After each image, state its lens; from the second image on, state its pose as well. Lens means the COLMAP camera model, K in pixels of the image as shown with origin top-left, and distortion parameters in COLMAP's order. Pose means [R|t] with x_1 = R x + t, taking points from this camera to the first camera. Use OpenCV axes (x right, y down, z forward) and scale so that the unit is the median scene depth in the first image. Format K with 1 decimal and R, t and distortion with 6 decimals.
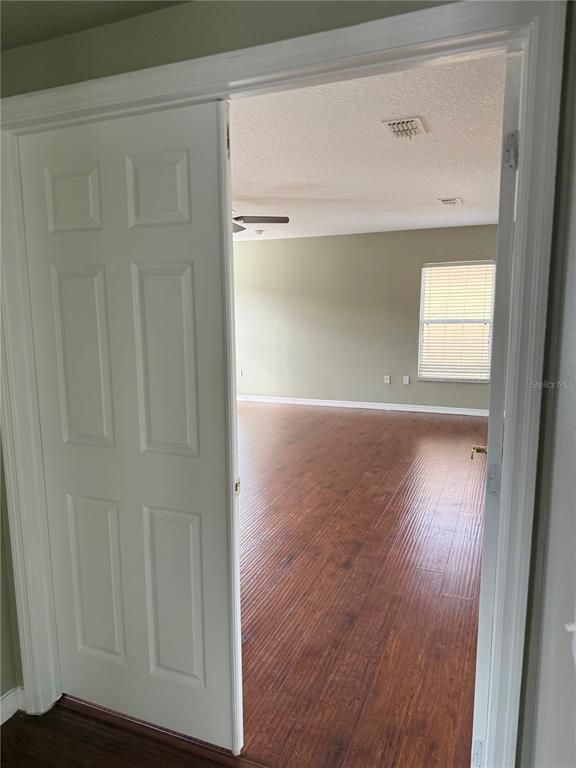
lens RADIAL K [[530.4, 0, 288.0], [0, 530.4, 384.0], [0, 0, 1]] dist [0.102557, 0.000075]
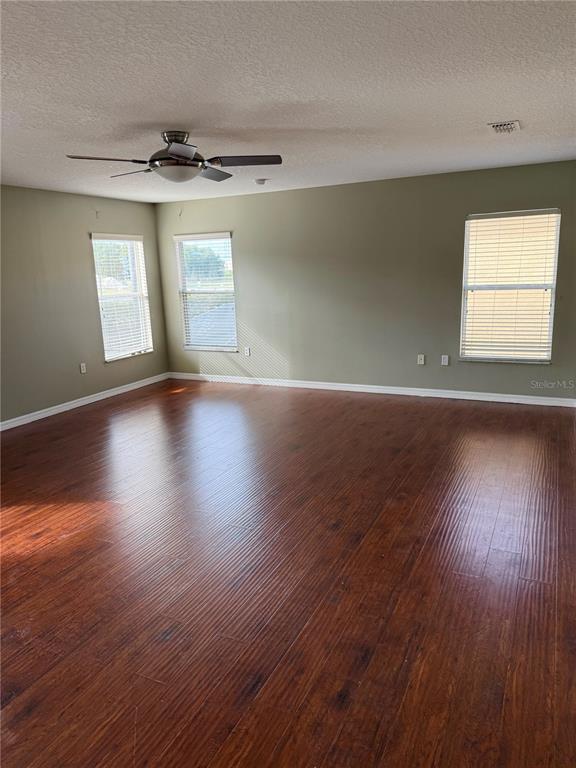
lens RADIAL K [[529.5, 0, 261.4], [0, 529.5, 385.9], [0, 0, 1]] dist [-0.031207, 0.002462]
pose [[0.993294, -0.003782, -0.115556, 0.044992], [0.012904, 0.996847, 0.078296, -0.043819], [0.114896, -0.079262, 0.990210, 0.208159]]
